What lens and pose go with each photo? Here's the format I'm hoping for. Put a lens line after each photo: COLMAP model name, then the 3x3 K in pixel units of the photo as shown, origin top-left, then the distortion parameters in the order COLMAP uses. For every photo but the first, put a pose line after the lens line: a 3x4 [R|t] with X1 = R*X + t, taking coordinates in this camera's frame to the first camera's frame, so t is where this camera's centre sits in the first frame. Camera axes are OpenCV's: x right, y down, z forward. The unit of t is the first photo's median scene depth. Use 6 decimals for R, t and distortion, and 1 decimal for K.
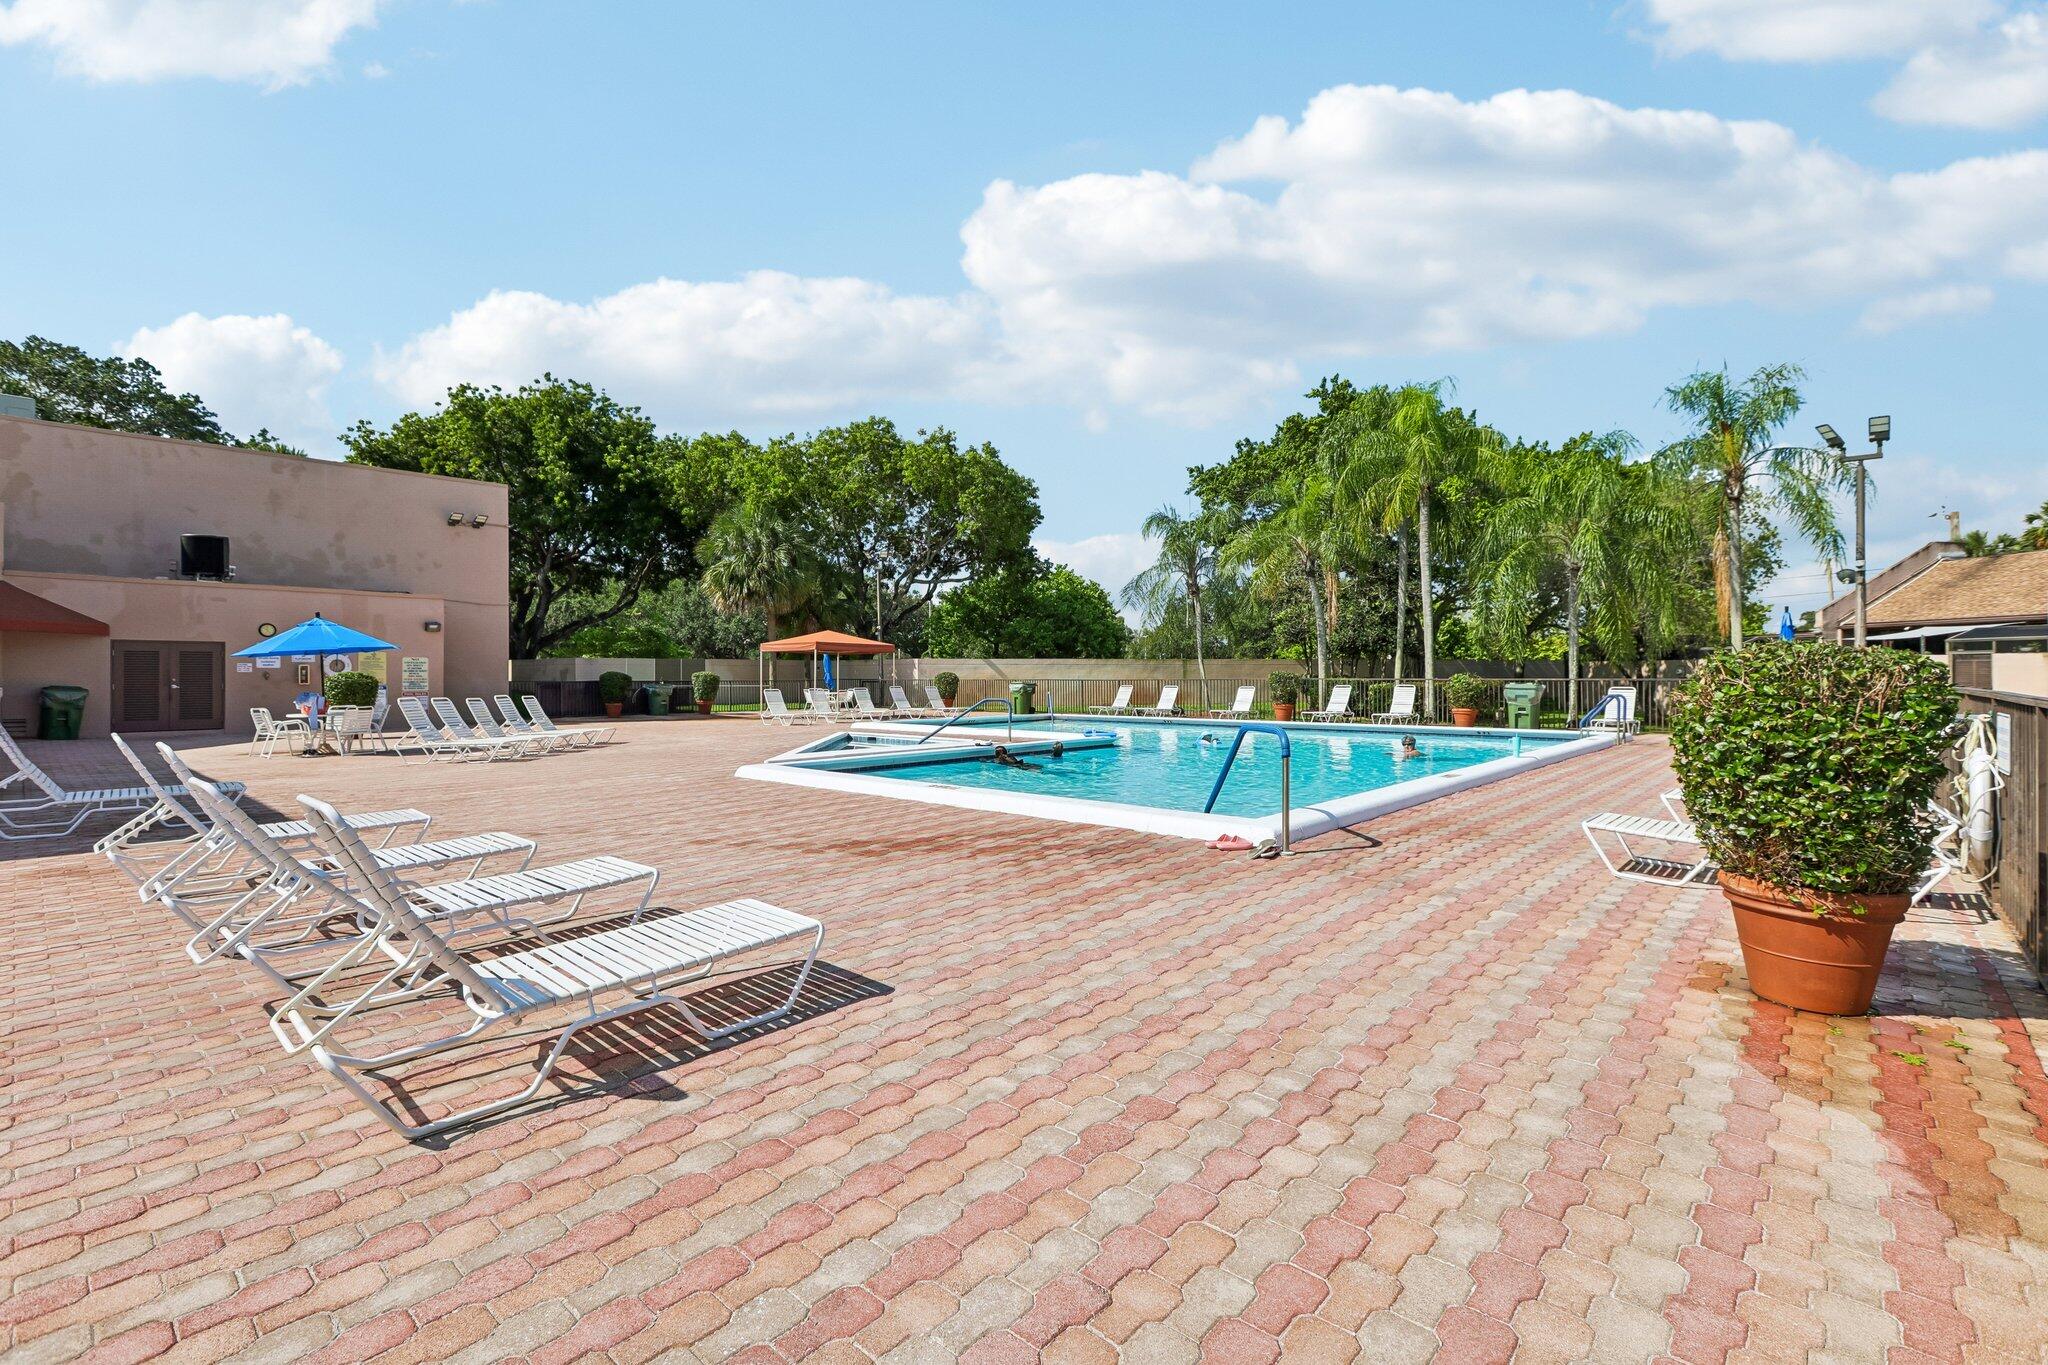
lens RADIAL K [[919.5, 0, 1022.9], [0, 919.5, 652.8], [0, 0, 1]] dist [0.011167, 0.000339]
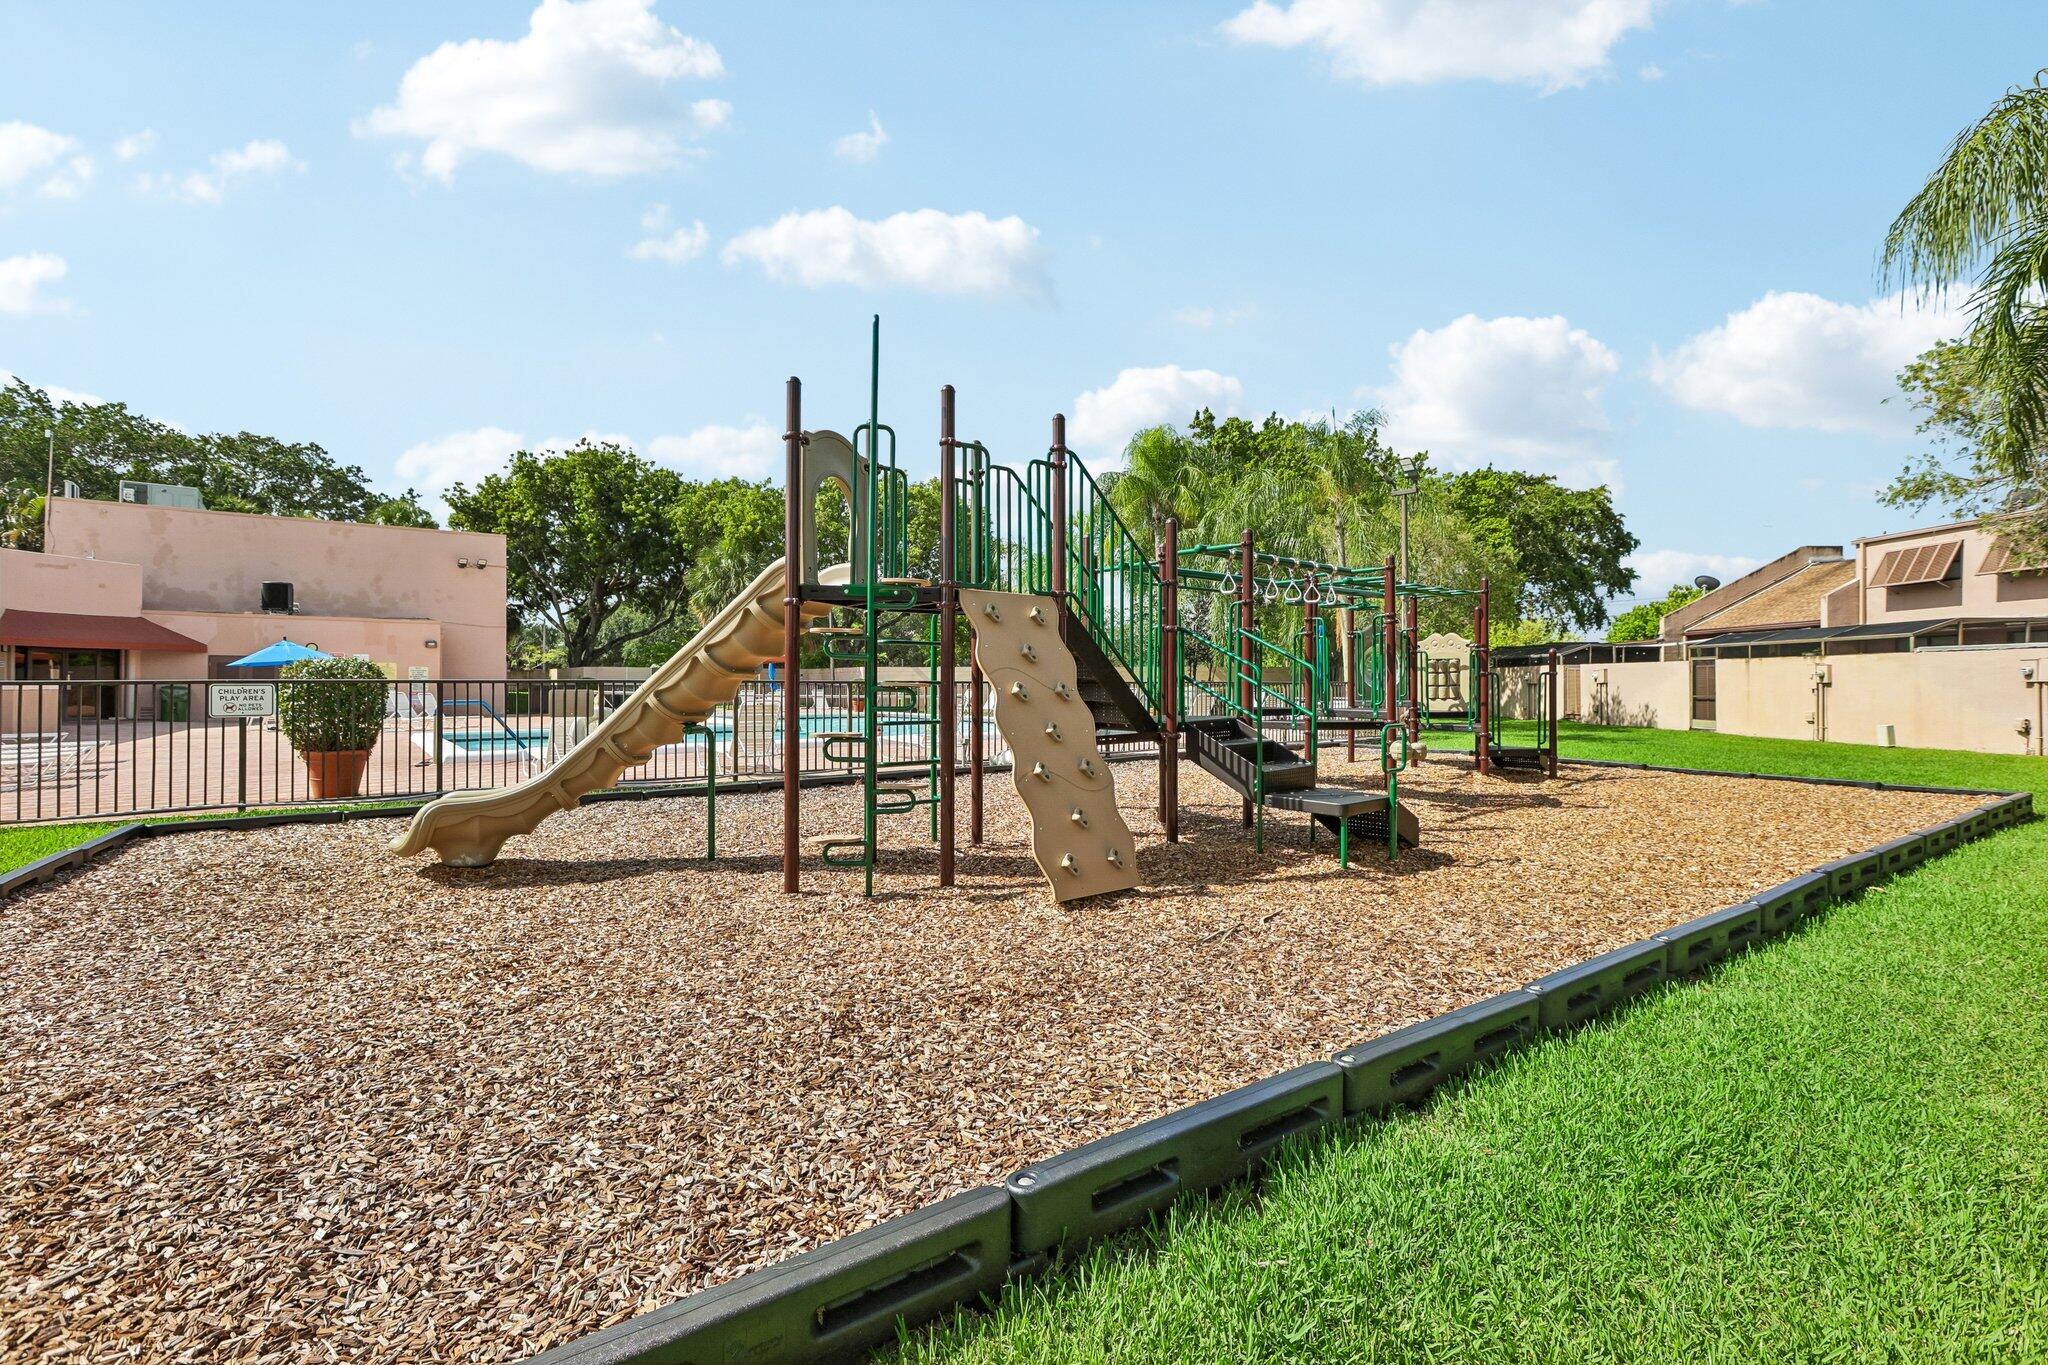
lens RADIAL K [[919.5, 0, 1022.9], [0, 919.5, 652.8], [0, 0, 1]] dist [0.011167, 0.000339]
pose [[0.982051, -0.005157, -0.188547, 0.318986], [0.003439, 0.999950, -0.009440, 0.000226], [0.188586, 0.008622, 0.982019, -0.115628]]
